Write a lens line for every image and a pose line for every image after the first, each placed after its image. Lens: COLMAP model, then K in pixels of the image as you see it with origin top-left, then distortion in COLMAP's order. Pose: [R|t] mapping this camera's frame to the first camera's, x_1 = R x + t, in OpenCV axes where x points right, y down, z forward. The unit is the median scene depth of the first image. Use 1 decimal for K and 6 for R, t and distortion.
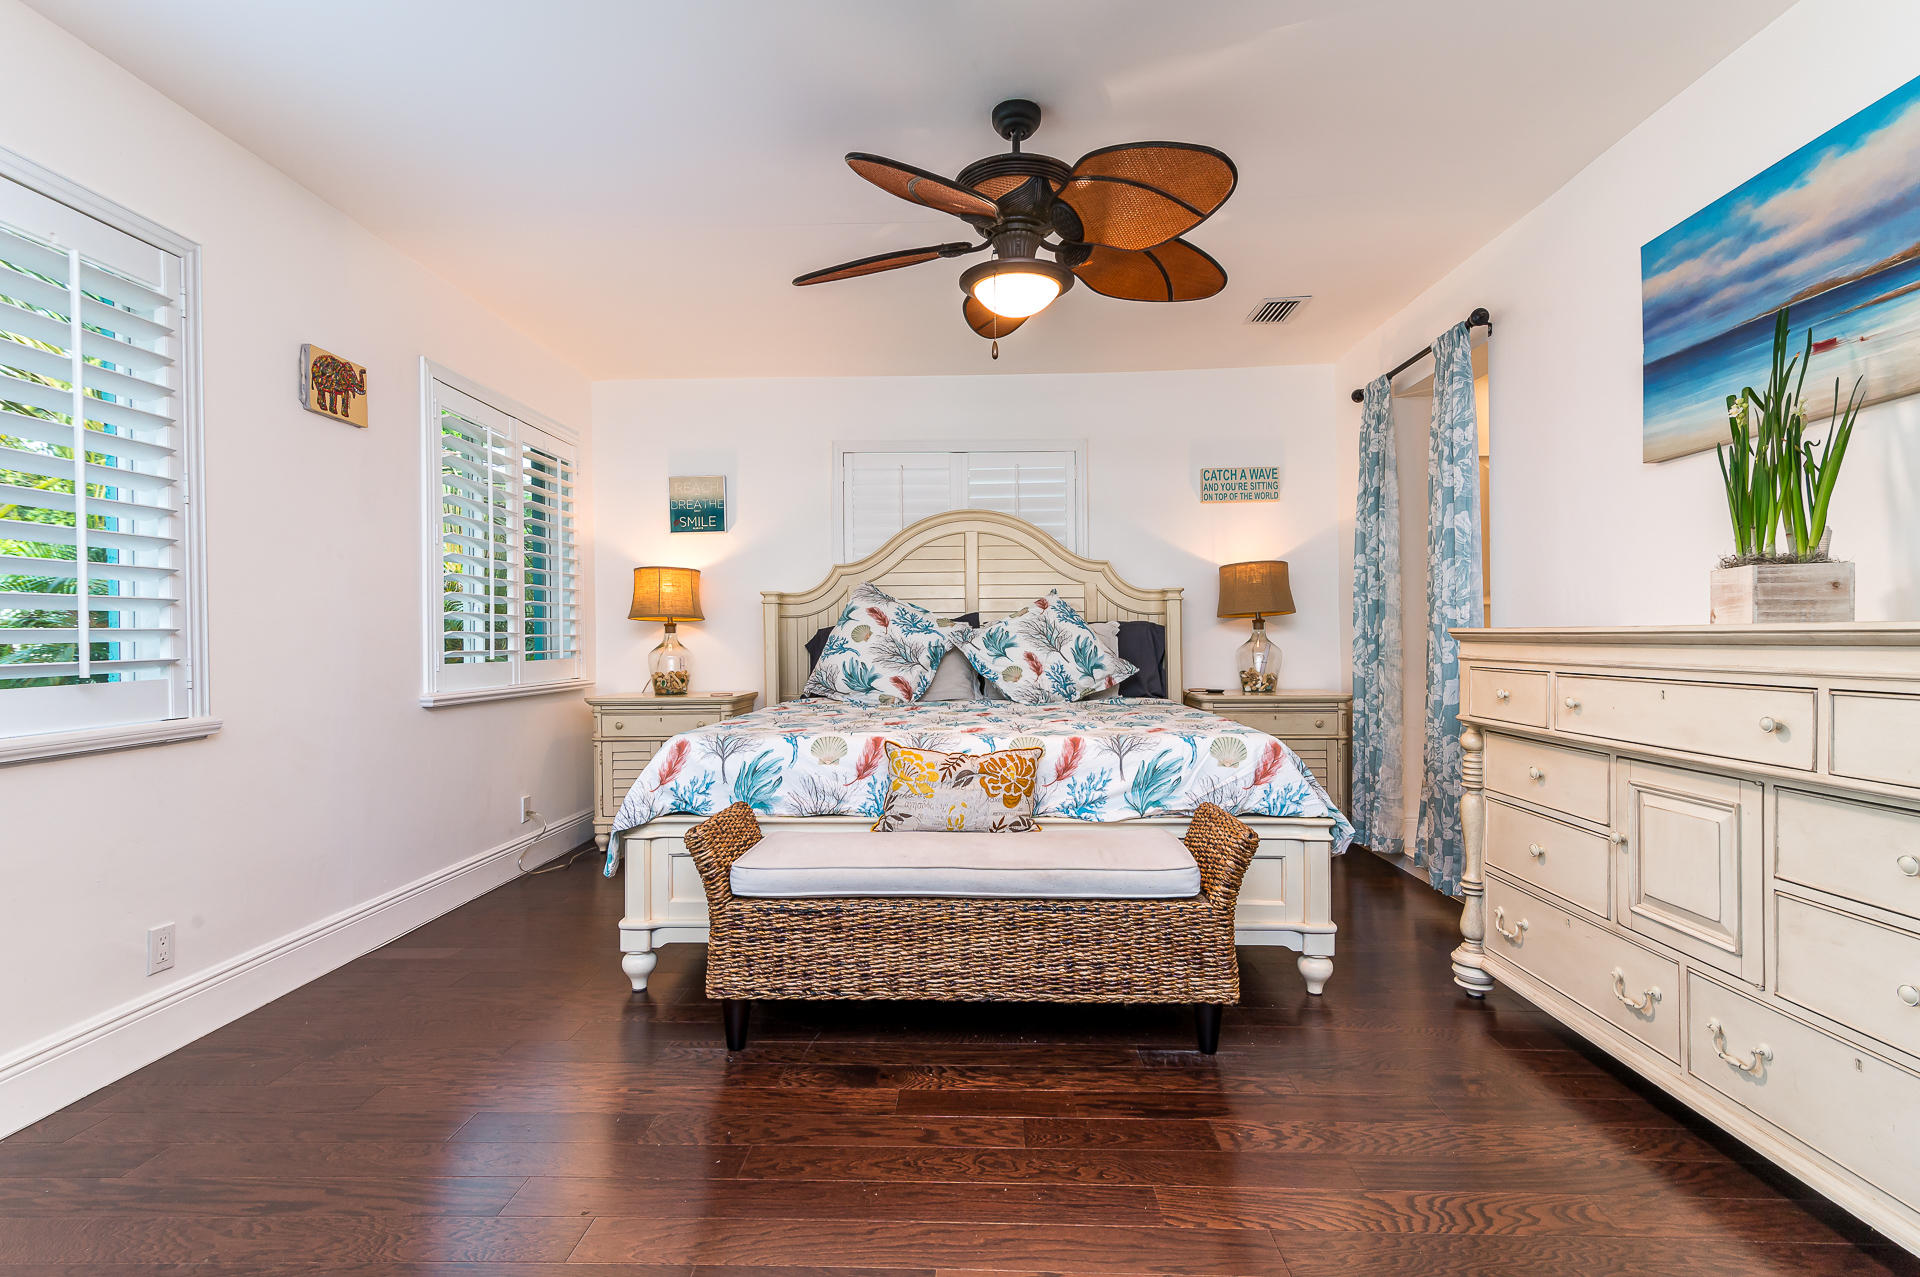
lens RADIAL K [[918.2, 0, 956.6], [0, 918.2, 635.3], [0, 0, 1]] dist [0.002292, 0.000343]
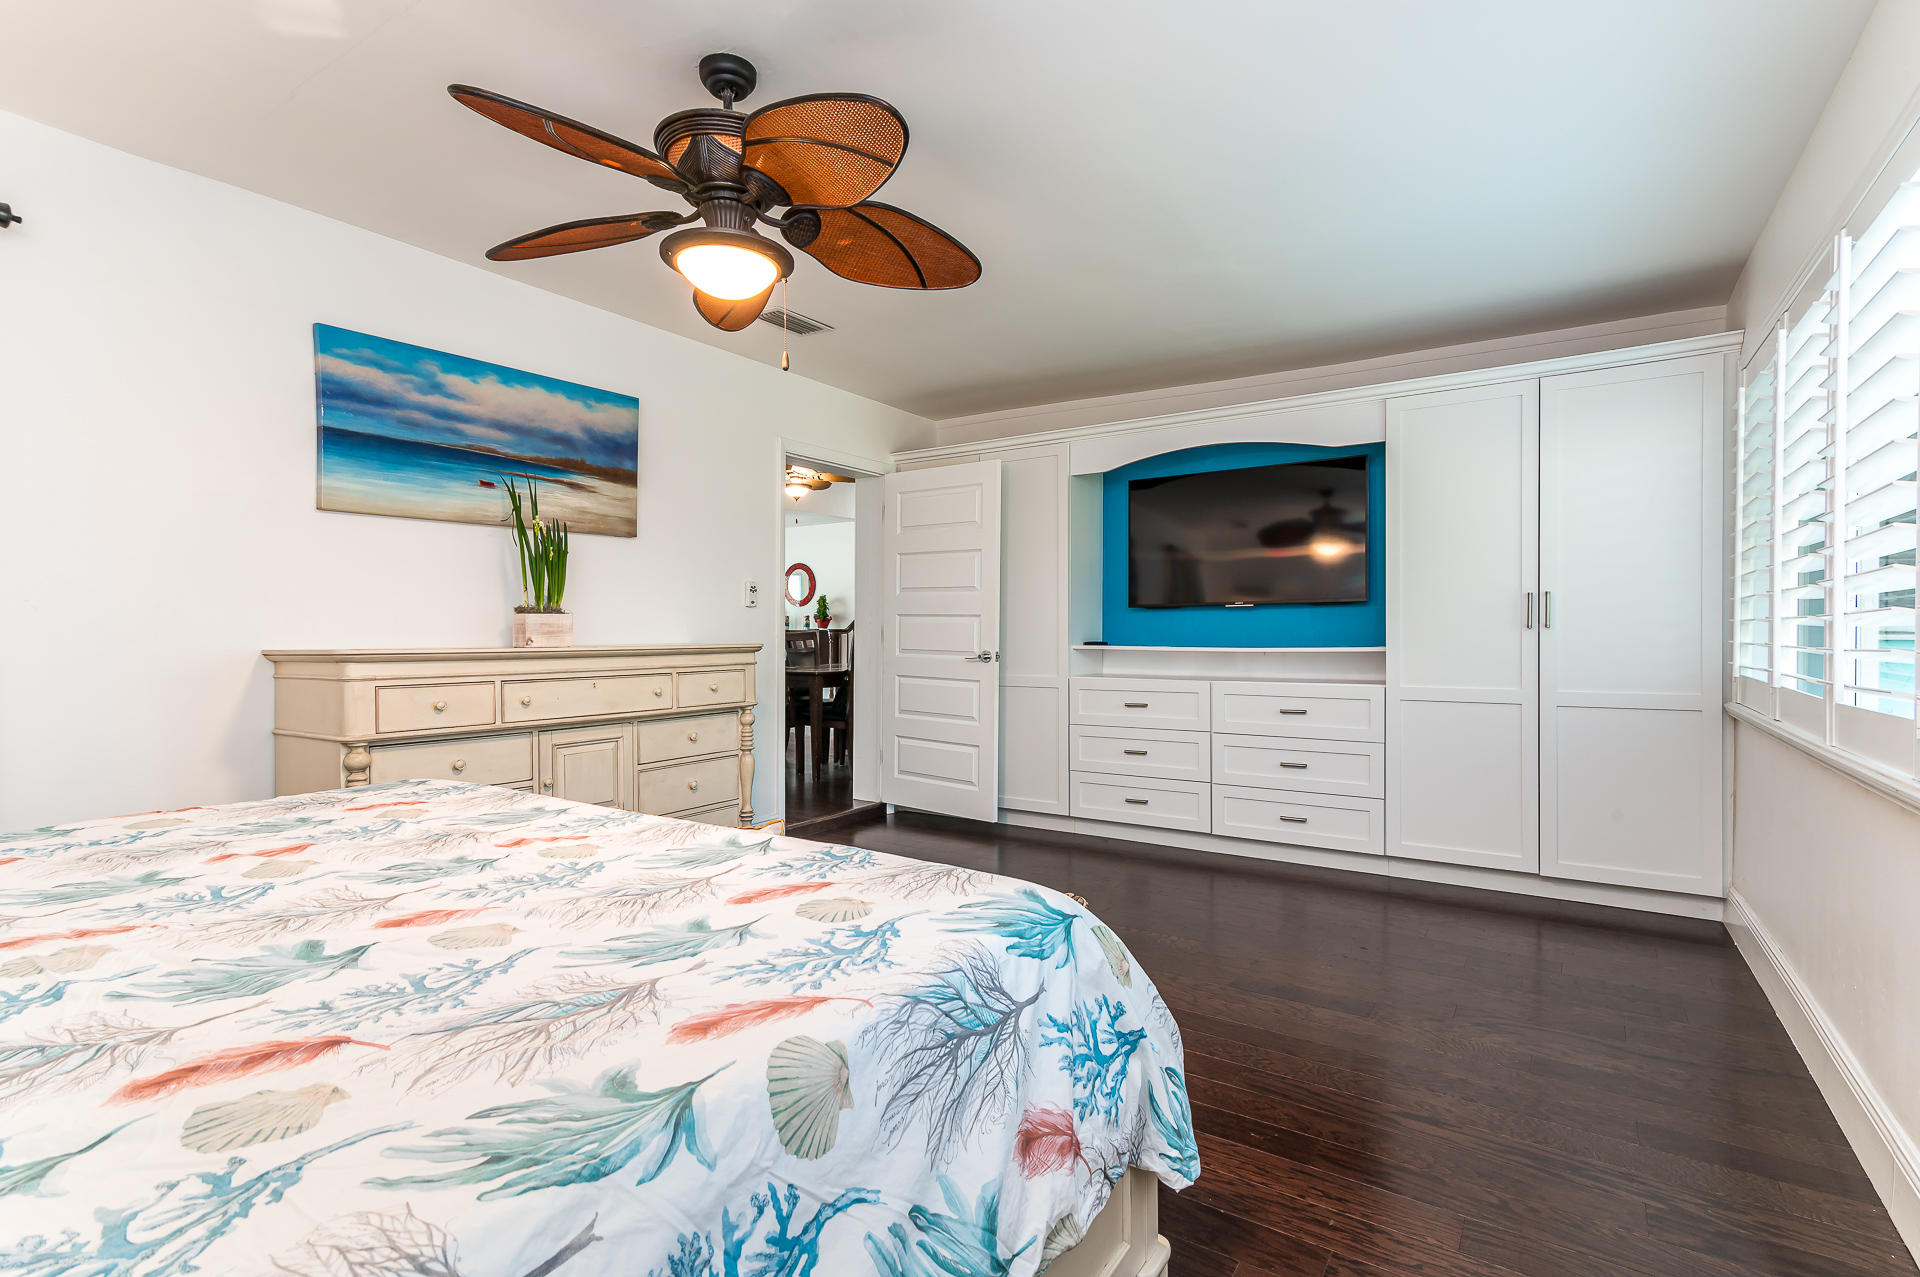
lens RADIAL K [[918.2, 0, 961.1], [0, 918.2, 640.0], [0, 0, 1]] dist [0.002292, 0.000343]
pose [[-0.839846, 0.001388, 0.542823, -0.693574], [0.004187, 0.999984, 0.003921, -0.023605], [-0.542809, 0.005565, -0.839838, 1.842622]]
